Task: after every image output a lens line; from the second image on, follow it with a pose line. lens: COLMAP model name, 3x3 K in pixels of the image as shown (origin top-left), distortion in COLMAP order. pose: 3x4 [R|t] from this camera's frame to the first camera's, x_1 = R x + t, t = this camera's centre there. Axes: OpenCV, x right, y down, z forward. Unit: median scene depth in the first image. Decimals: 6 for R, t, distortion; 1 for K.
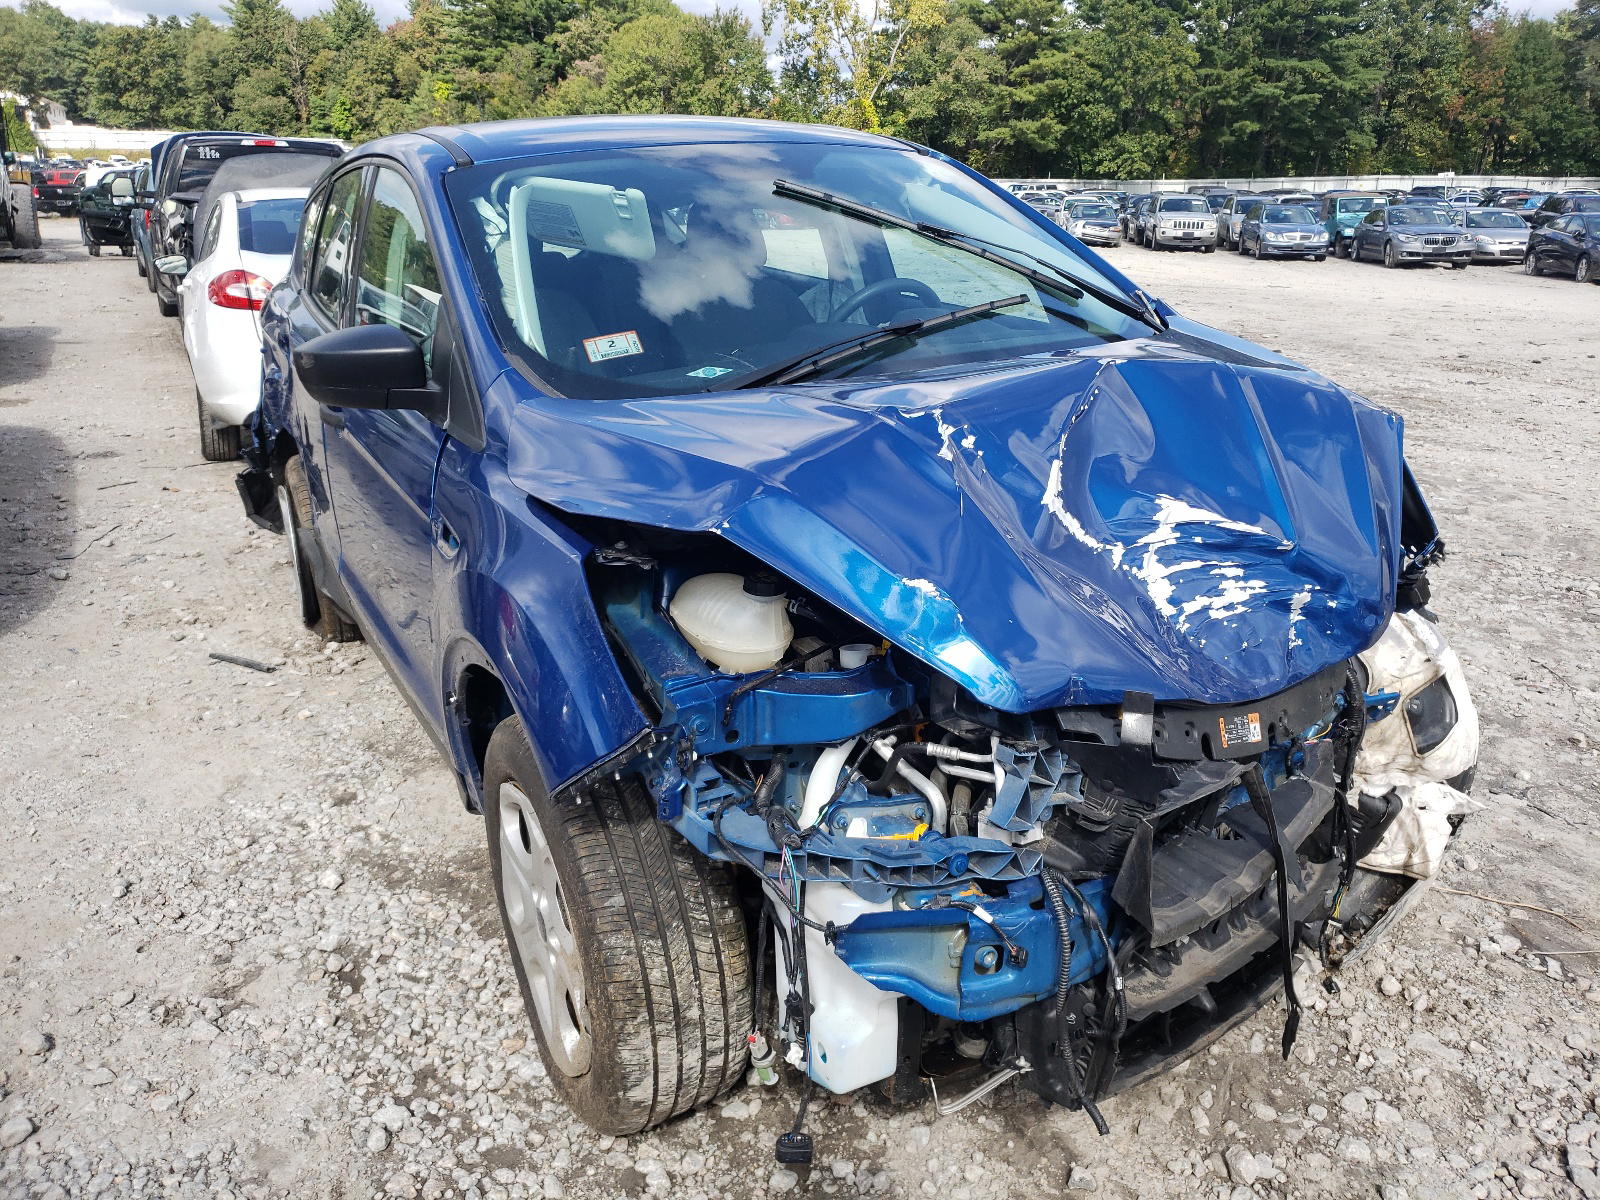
lens RADIAL K [[1200.7, 0, 803.4], [0, 1200.7, 598.5], [0, 0, 1]] dist [0.031154, -0.012275]
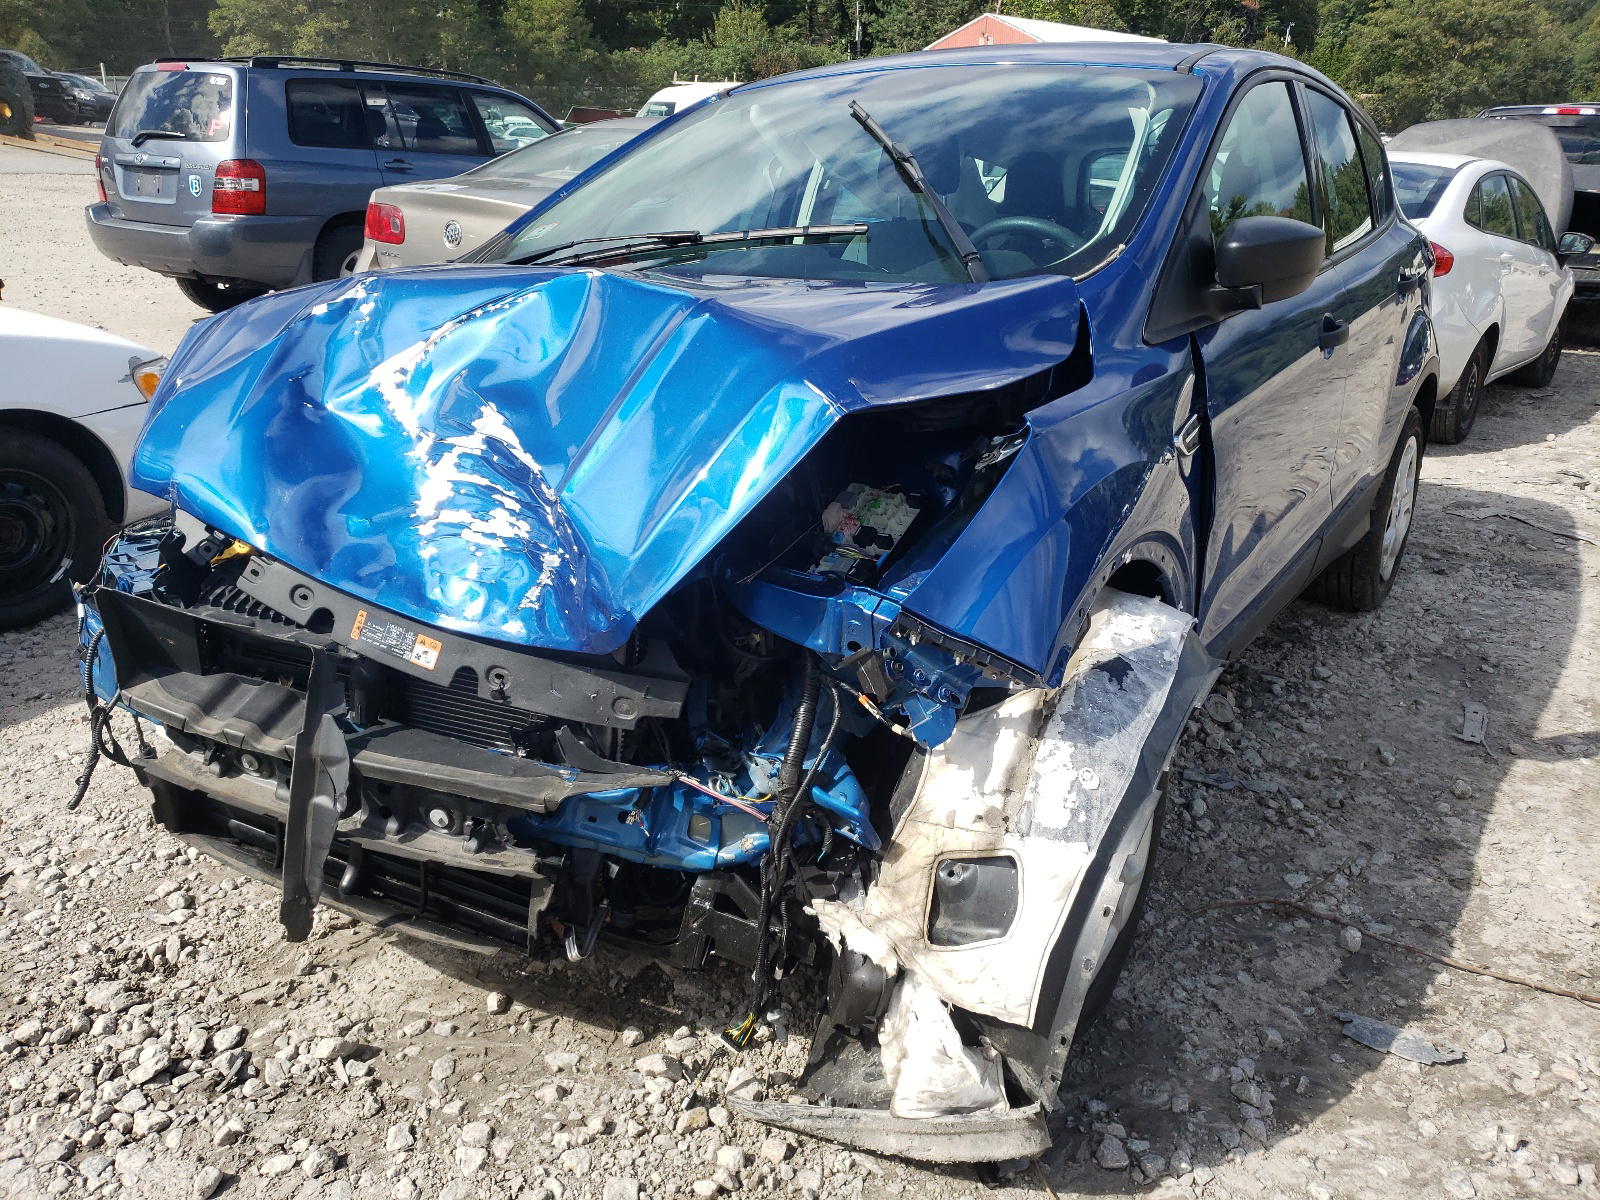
lens RADIAL K [[1200.7, 0, 799.5], [0, 1200.7, 598.9], [0, 0, 1]] dist [0.031154, -0.012275]
pose [[0.457273, 0.323043, -0.828580, 1.249279], [-0.295372, 0.933972, 0.201124, -0.205467], [0.838842, 0.152771, 0.522498, 0.721925]]
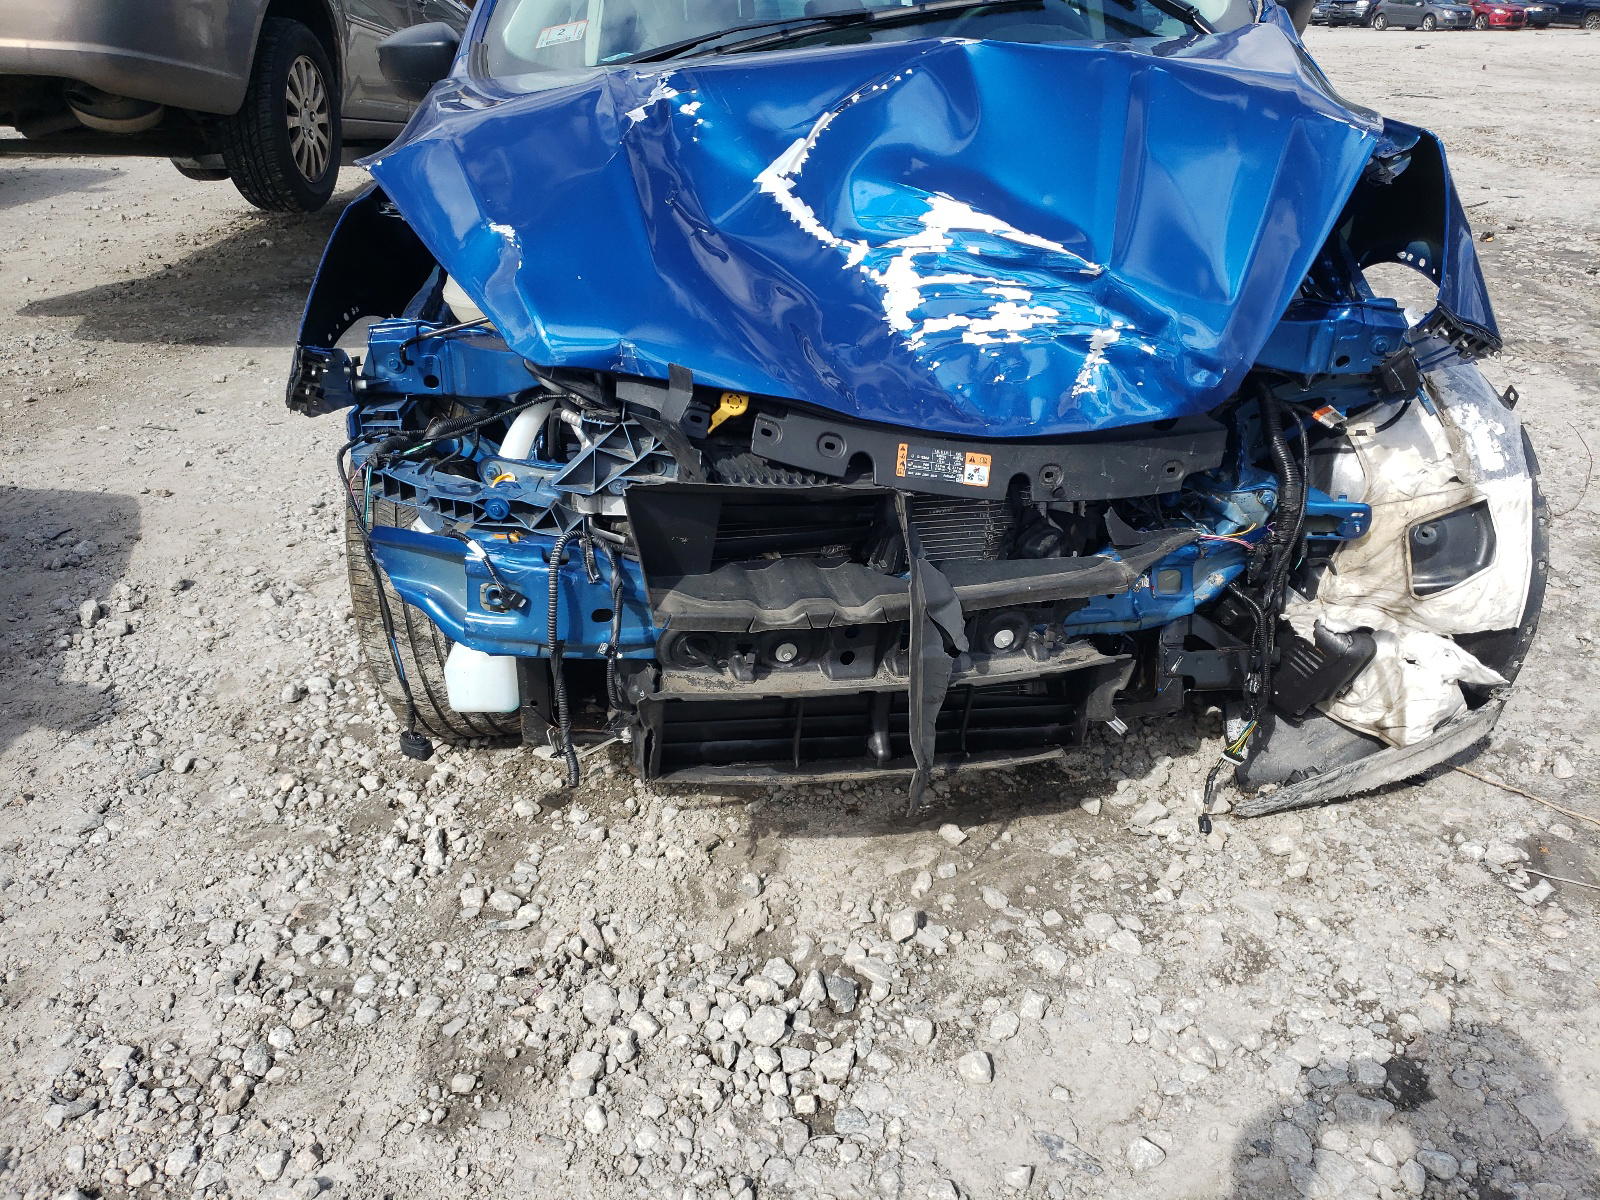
lens RADIAL K [[1200.7, 0, 801.0], [0, 1200.7, 604.7], [0, 0, 1]] dist [0.031154, -0.012275]
pose [[0.882577, 0.205417, -0.422920, 0.635526], [-0.136939, 0.972819, 0.186735, 0.054647], [0.449783, -0.106894, 0.886718, 0.144091]]
